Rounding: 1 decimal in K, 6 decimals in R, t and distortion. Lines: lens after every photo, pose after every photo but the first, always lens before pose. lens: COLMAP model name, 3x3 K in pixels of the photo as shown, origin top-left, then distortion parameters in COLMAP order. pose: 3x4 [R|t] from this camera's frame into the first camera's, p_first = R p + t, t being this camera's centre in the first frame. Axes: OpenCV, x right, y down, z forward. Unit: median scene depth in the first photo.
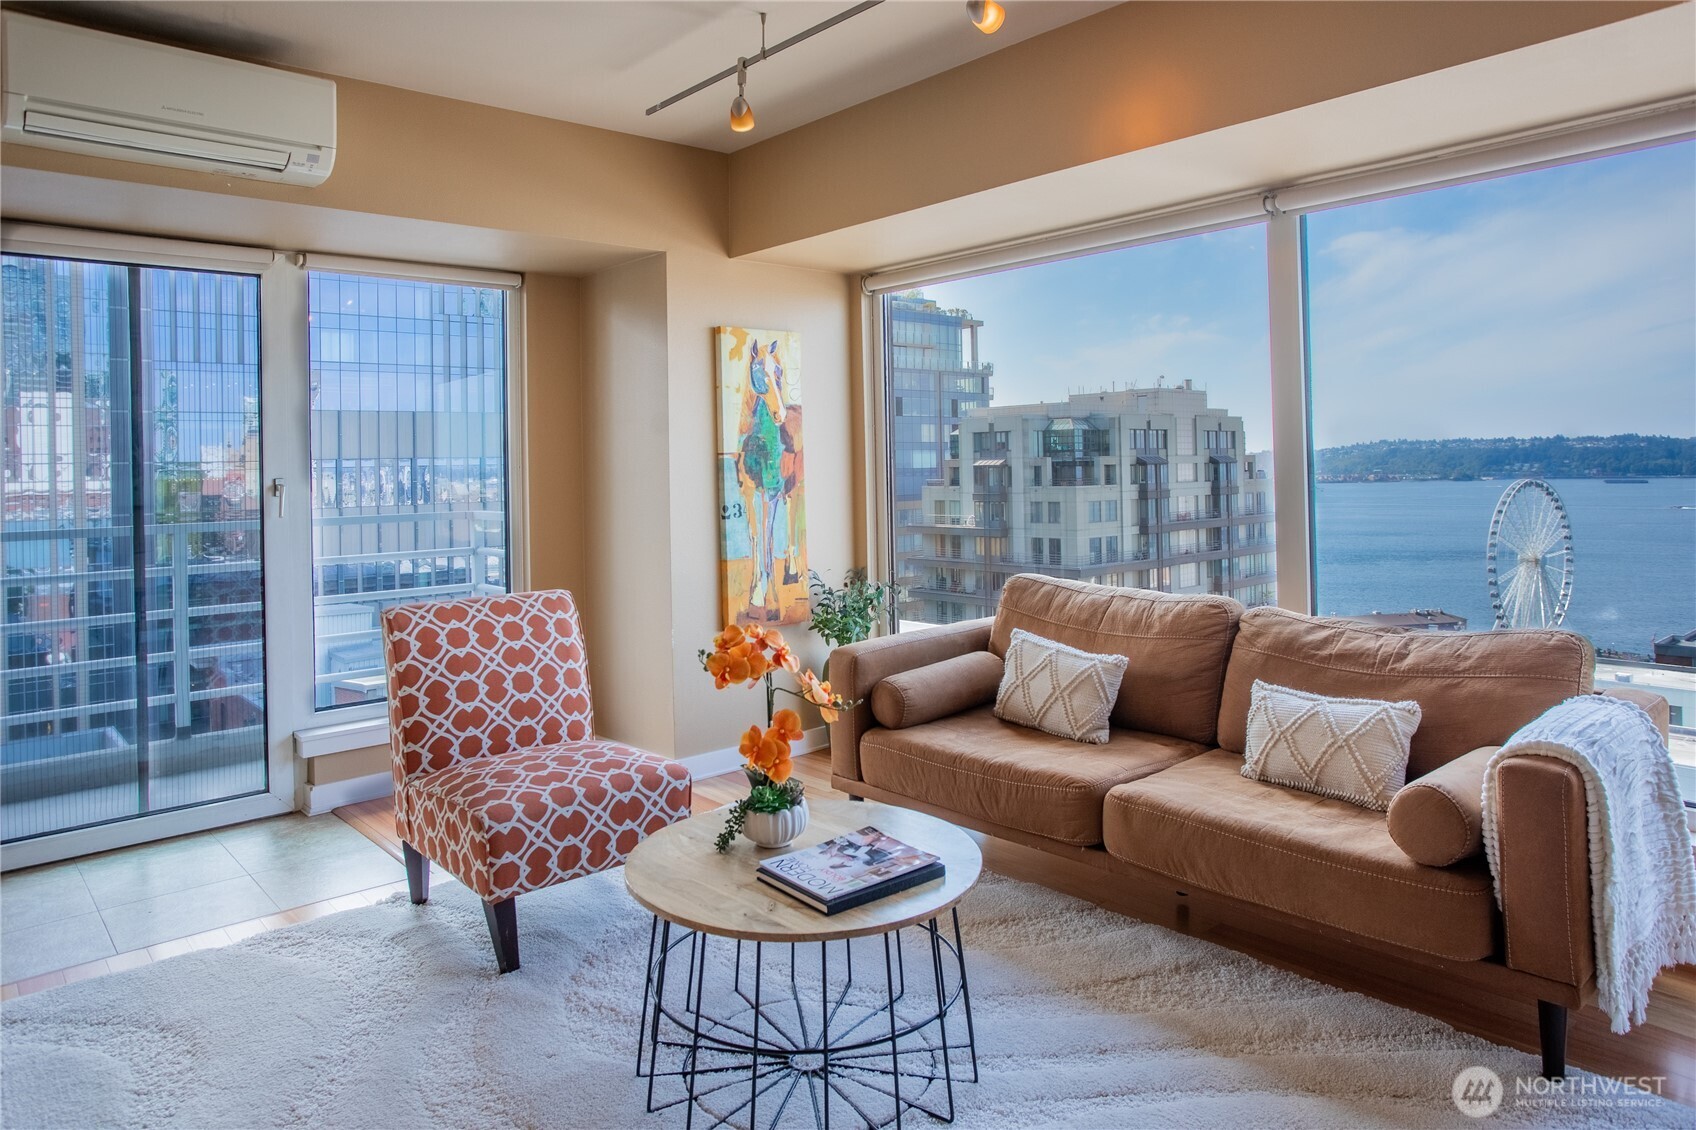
lens RADIAL K [[1154.4, 0, 847.3], [0, 1154.4, 469.7], [0, 0, 1]] dist [-0.026492, 0.000443]
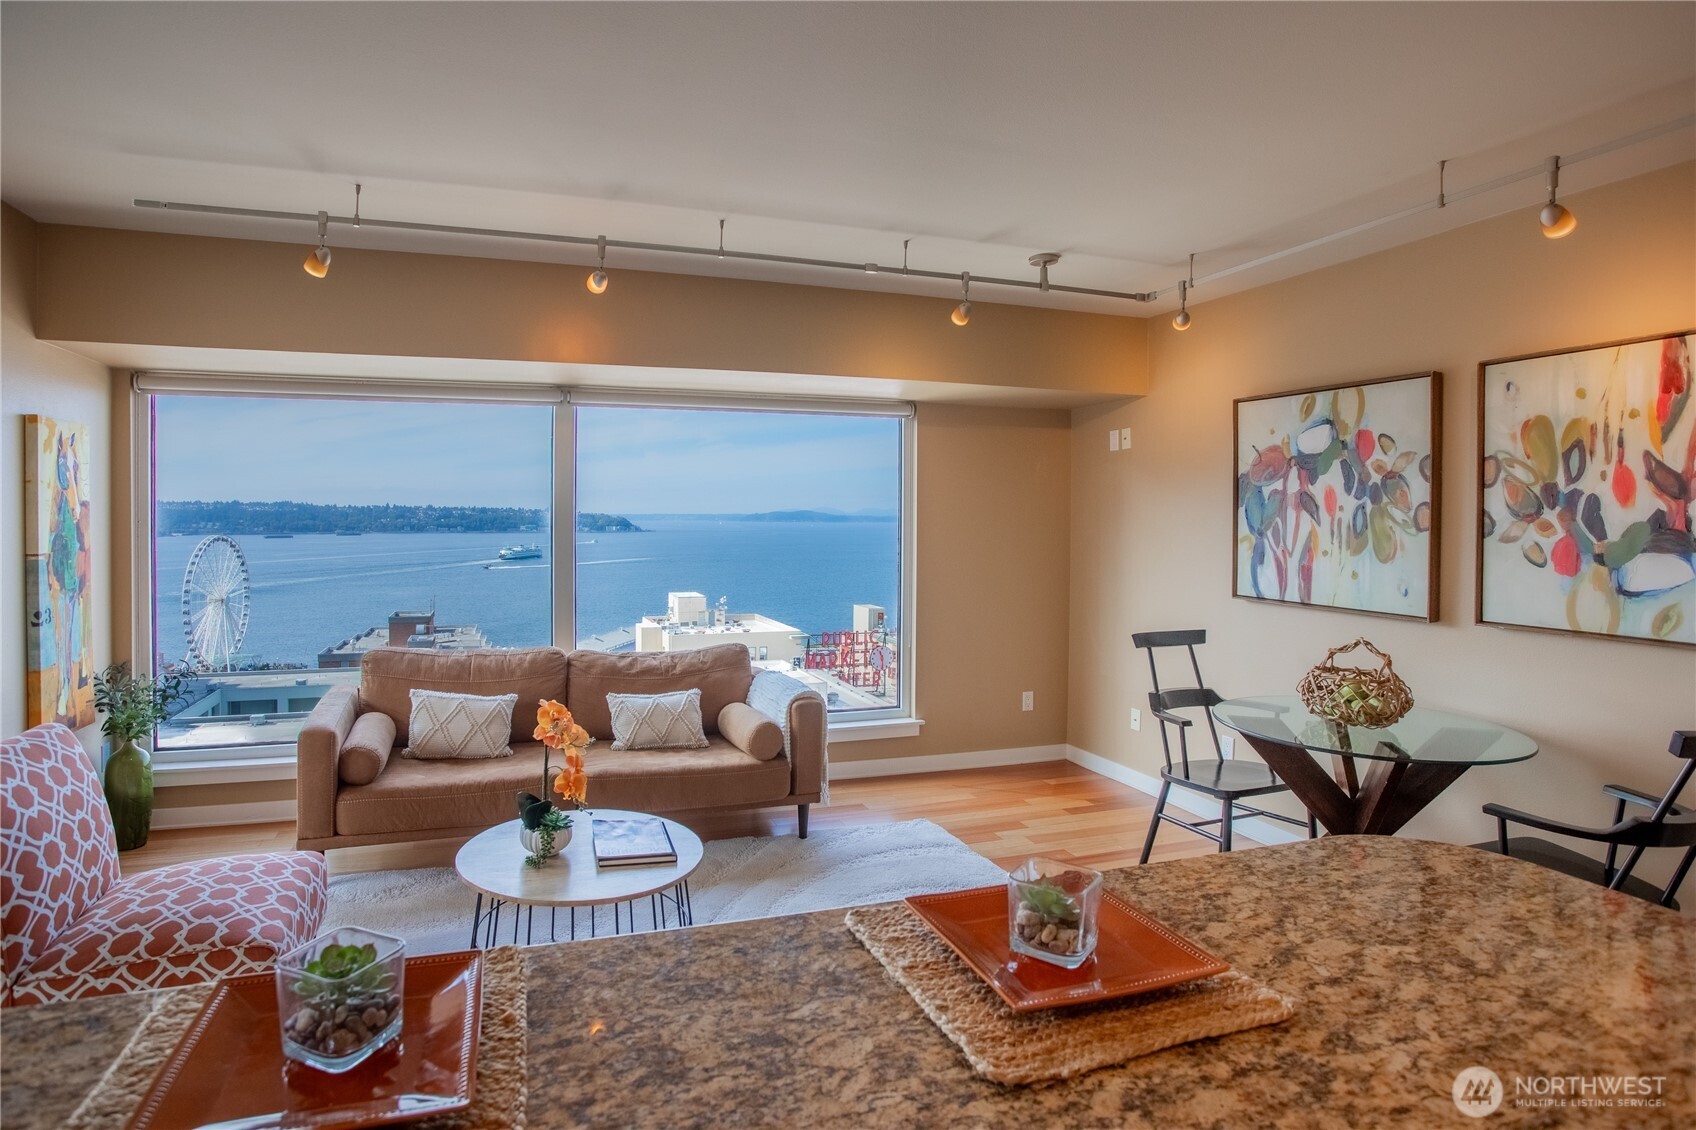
lens RADIAL K [[876.6, 0, 850.3], [0, 876.6, 530.8], [0, 0, 1]] dist [-0.016685, 0.000980]
pose [[0.356093, 0.008670, 0.934410, -0.507554], [-0.014846, 0.999883, -0.003620, -0.039377], [-0.934333, -0.012583, 0.356180, 0.151243]]
